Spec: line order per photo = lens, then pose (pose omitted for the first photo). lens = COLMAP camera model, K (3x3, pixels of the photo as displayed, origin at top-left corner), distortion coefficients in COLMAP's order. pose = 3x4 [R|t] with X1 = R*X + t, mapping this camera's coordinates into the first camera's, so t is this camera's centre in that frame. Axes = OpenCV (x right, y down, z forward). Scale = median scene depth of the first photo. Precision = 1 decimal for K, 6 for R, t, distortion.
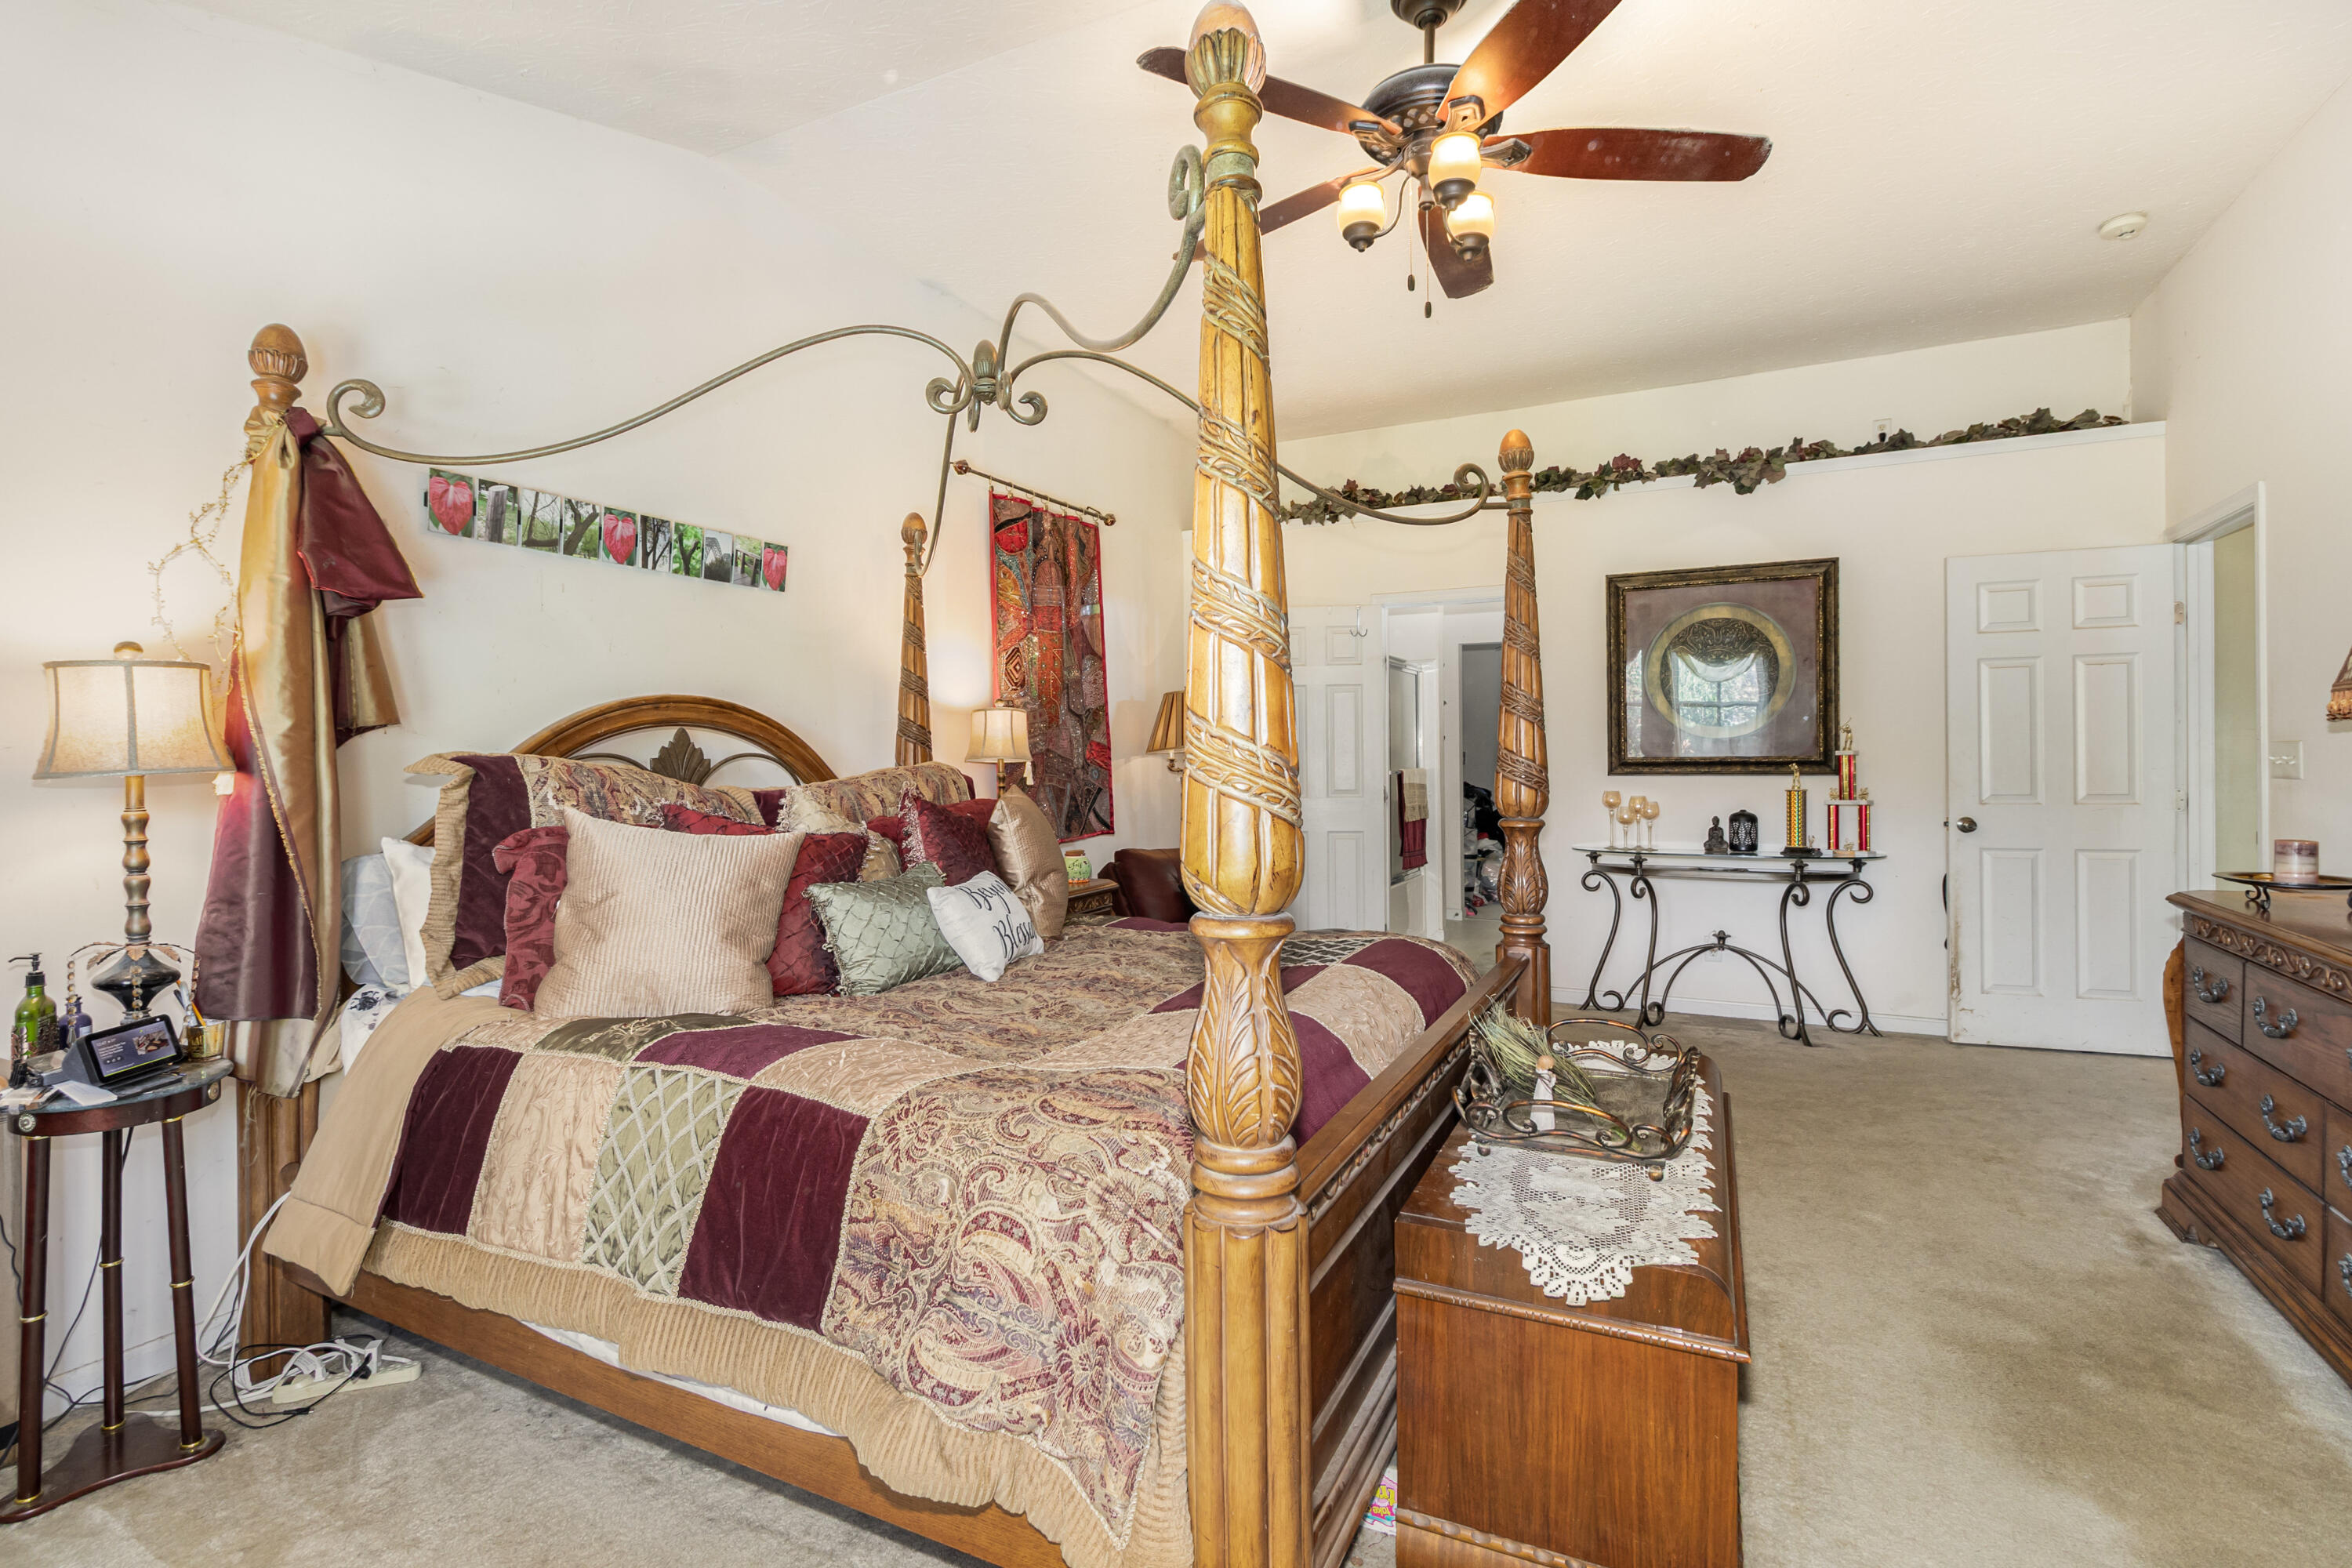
lens RADIAL K [[1101.4, 0, 1179.5], [0, 1101.4, 754.0], [0, 0, 1]] dist [0.001769, 0.001173]
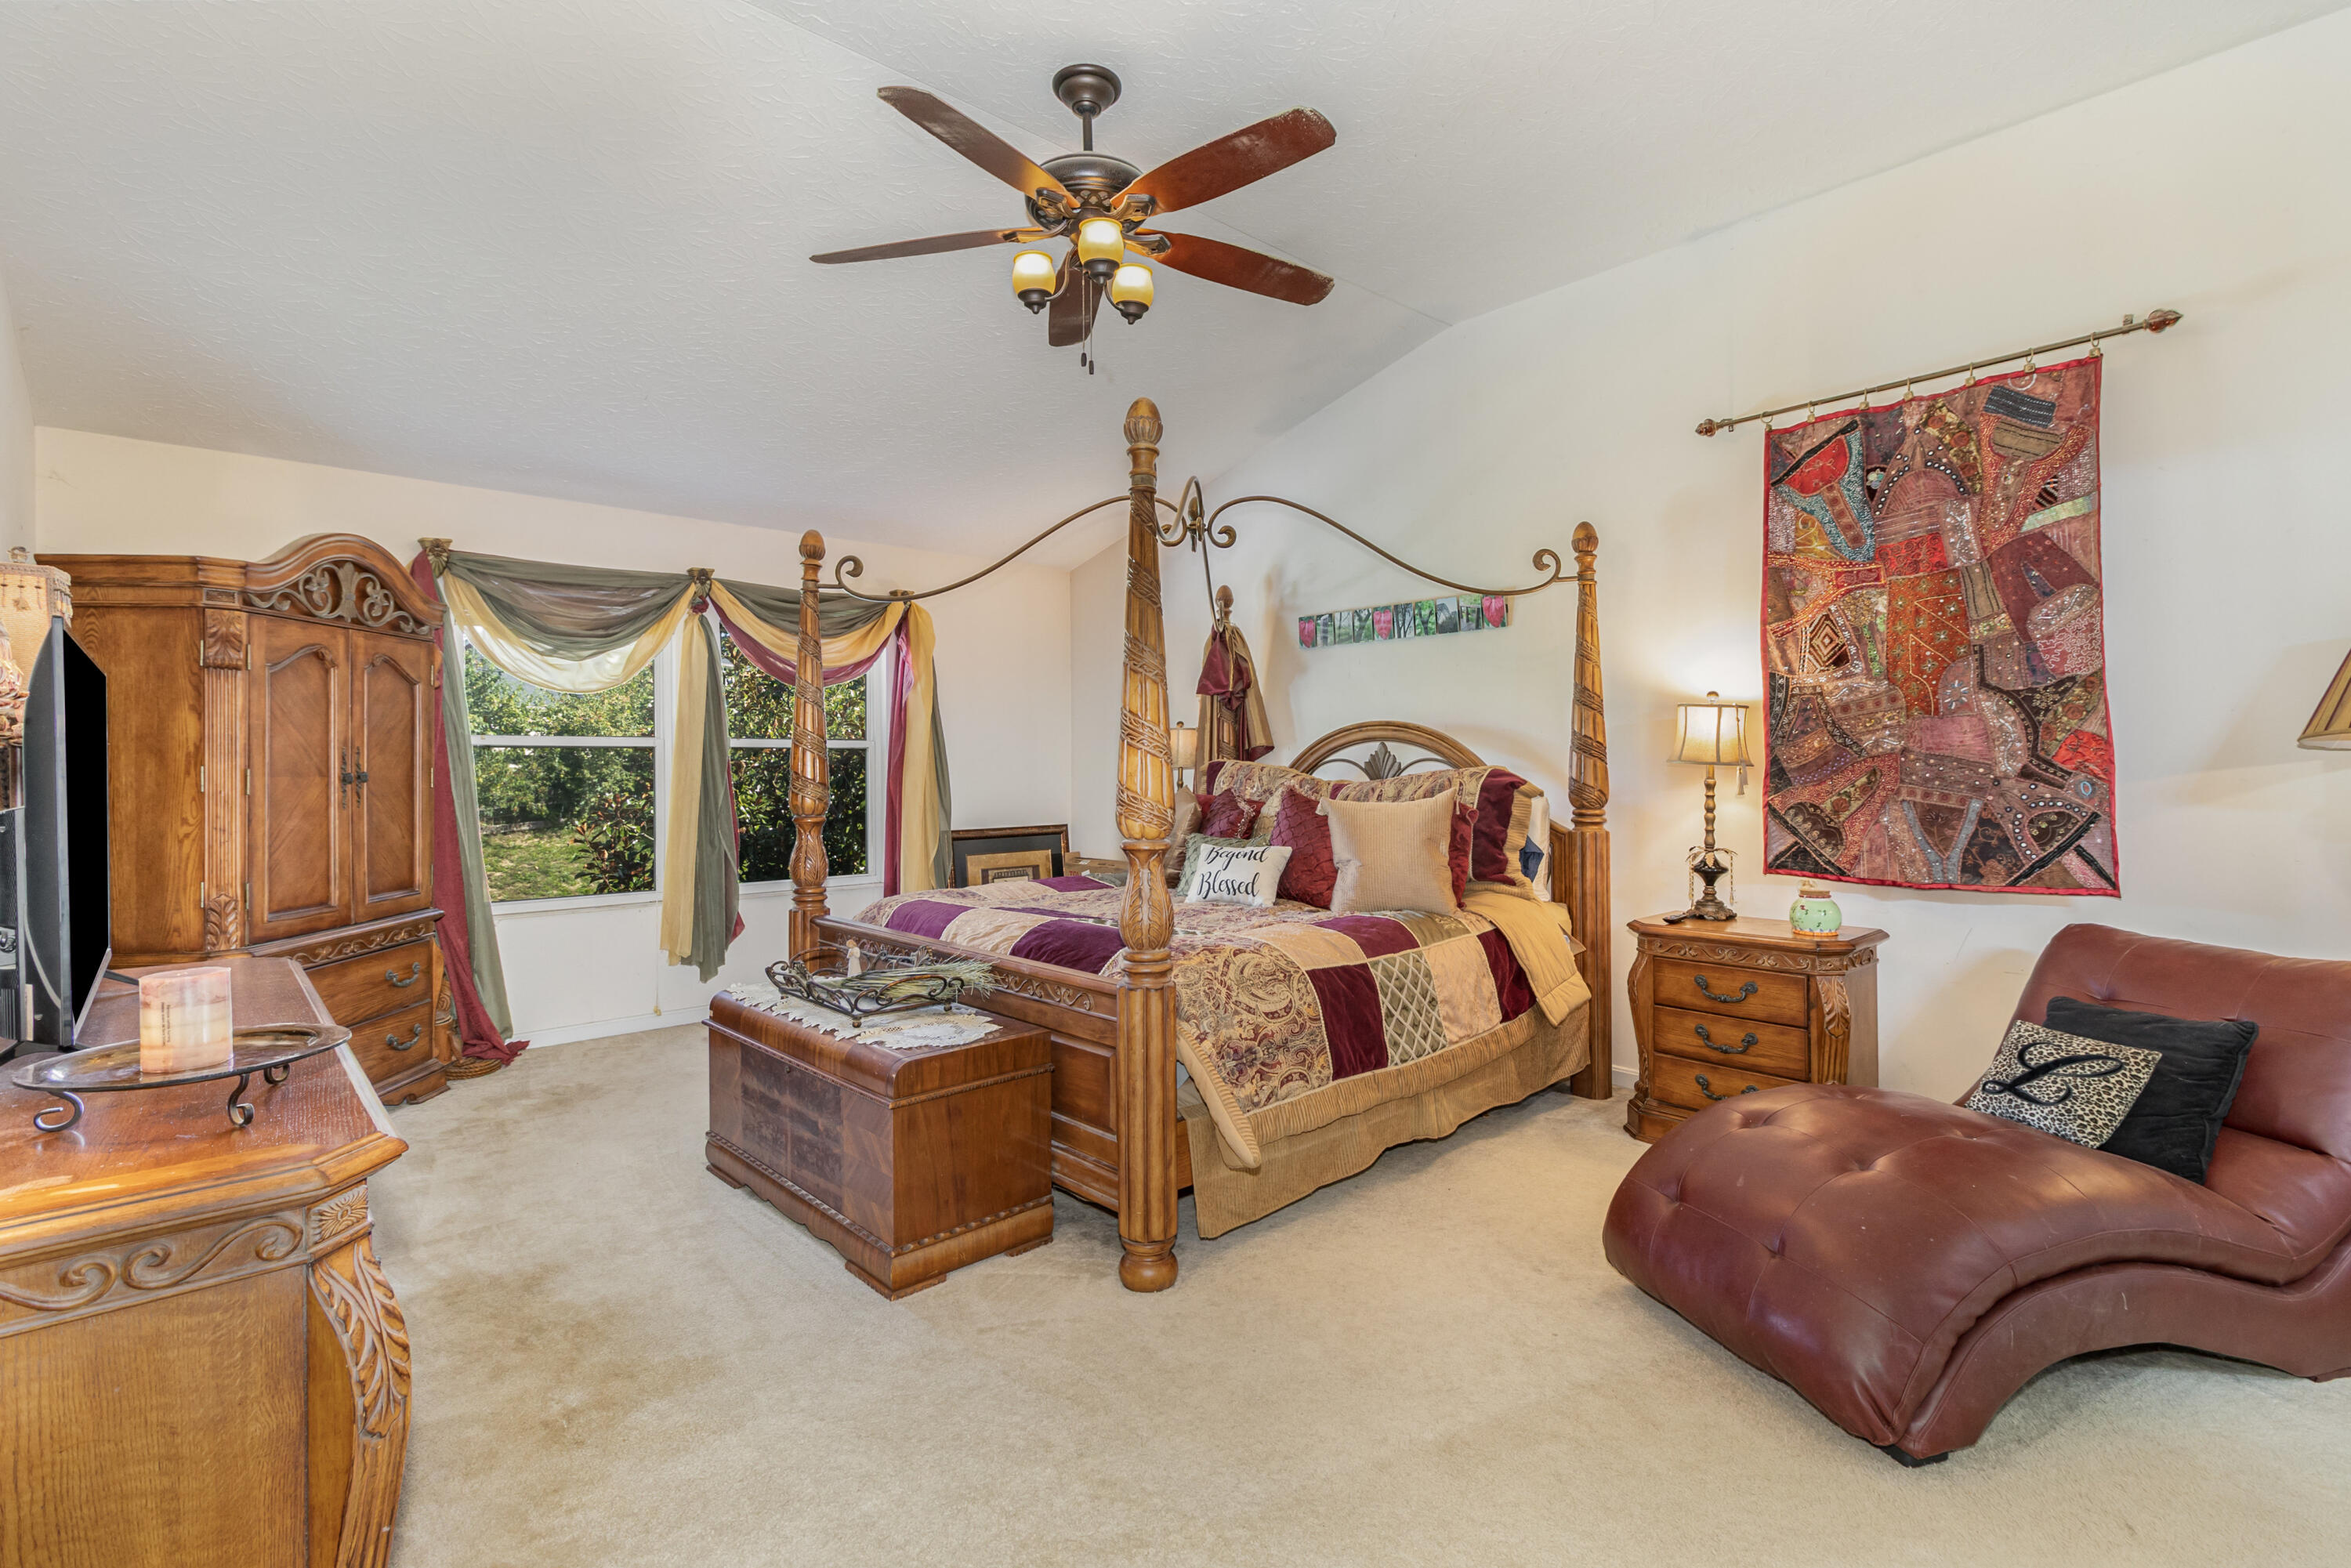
lens RADIAL K [[1100.9, 0, 1179.0], [0, 1100.9, 754.0], [0, 0, 1]] dist [0.001769, 0.001173]
pose [[-0.370633, 0.013791, -0.928677, 0.959491], [0.020325, 0.999771, 0.006735, -0.020001], [0.928557, -0.016379, -0.370828, 1.152145]]
